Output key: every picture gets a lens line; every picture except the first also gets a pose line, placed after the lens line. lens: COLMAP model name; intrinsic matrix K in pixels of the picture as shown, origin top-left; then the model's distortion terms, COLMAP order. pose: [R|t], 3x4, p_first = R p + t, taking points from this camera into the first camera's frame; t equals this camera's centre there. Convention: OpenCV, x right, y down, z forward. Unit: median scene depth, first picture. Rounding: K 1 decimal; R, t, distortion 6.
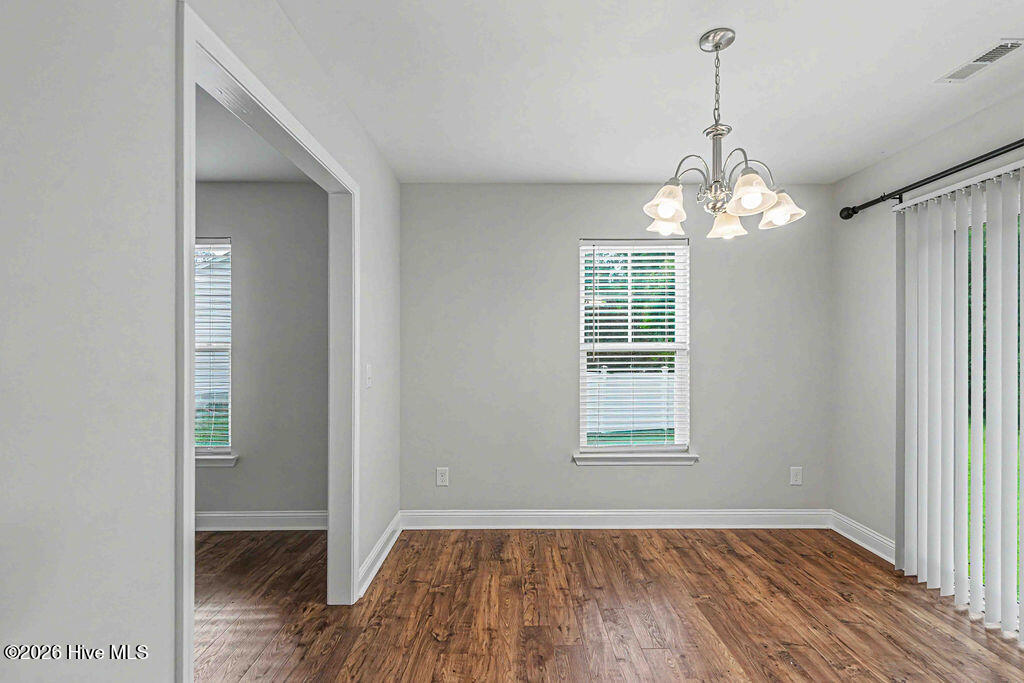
lens RADIAL K [[515.0, 0, 524.5], [0, 515.0, 349.6], [0, 0, 1]] dist [-0.001133, -0.000341]
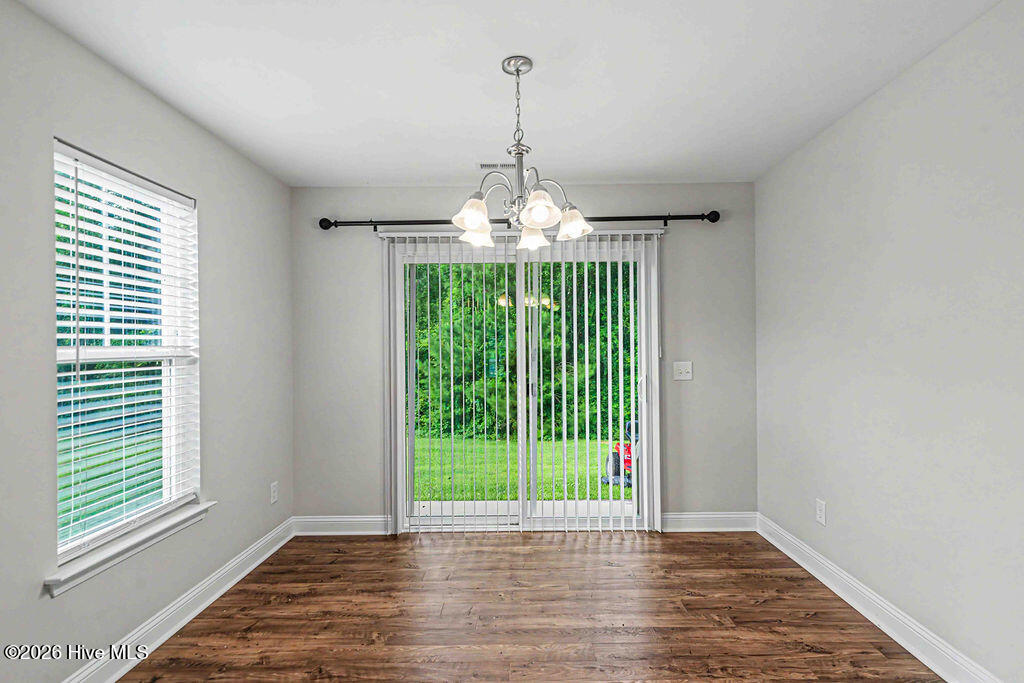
lens RADIAL K [[515.0, 0, 524.5], [0, 515.0, 349.6], [0, 0, 1]] dist [-0.001133, -0.000341]
pose [[-0.013717, -0.000992, 0.999905, -0.392169], [0.015559, 0.999878, 0.001205, -0.003819], [-0.999785, 0.015574, -0.013699, 0.556347]]
